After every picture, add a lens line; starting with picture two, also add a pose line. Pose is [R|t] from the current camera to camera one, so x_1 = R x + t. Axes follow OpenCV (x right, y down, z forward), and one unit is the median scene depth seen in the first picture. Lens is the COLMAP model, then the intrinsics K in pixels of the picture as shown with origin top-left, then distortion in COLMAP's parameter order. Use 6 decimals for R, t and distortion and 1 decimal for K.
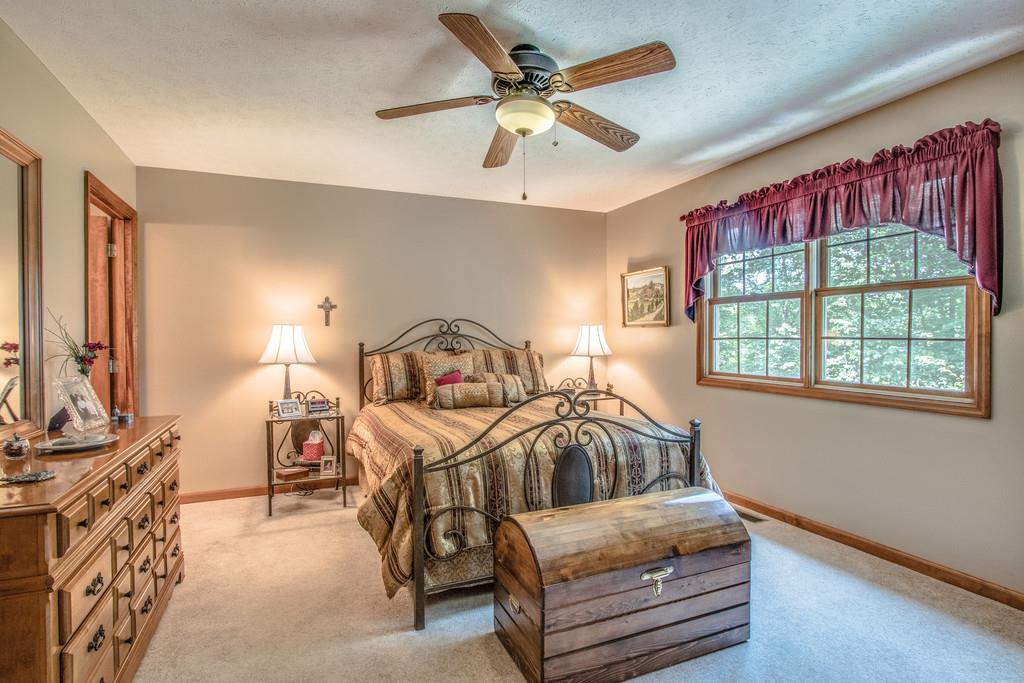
lens RADIAL K [[475.7, 0, 504.7], [0, 475.7, 342.5], [0, 0, 1]] dist [-0.014939, 0.000033]
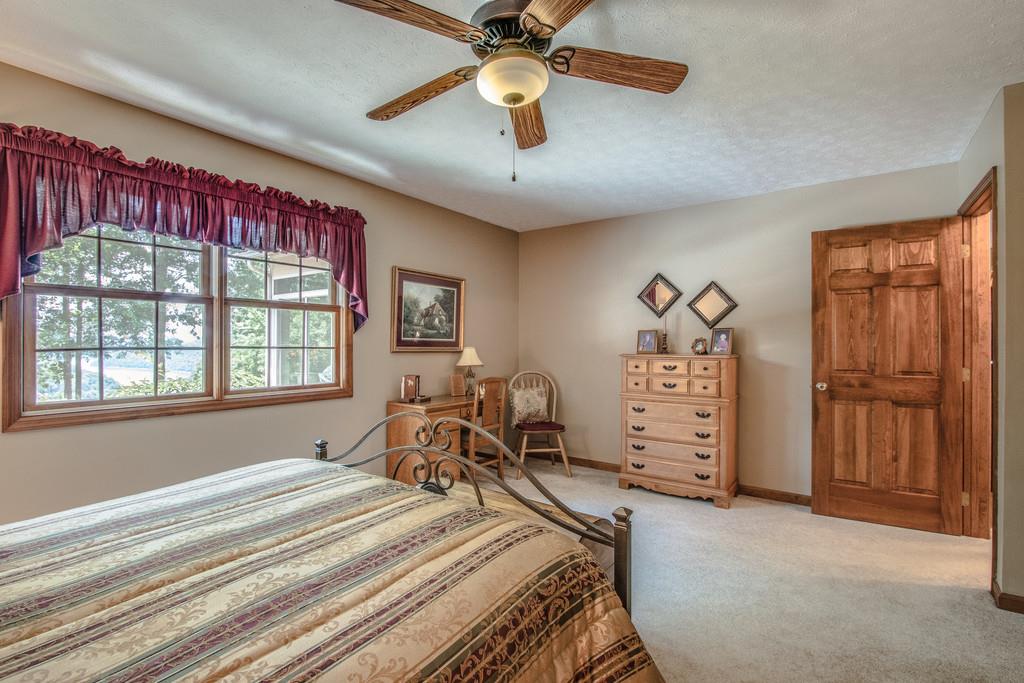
lens RADIAL K [[475.7, 0, 504.7], [0, 475.7, 342.5], [0, 0, 1]] dist [-0.014939, 0.000033]
pose [[-0.489513, 0.009744, 0.871942, -0.470047], [0.013172, 0.999906, -0.003780, -0.008153], [-0.871897, 0.009635, -0.489595, 0.981653]]
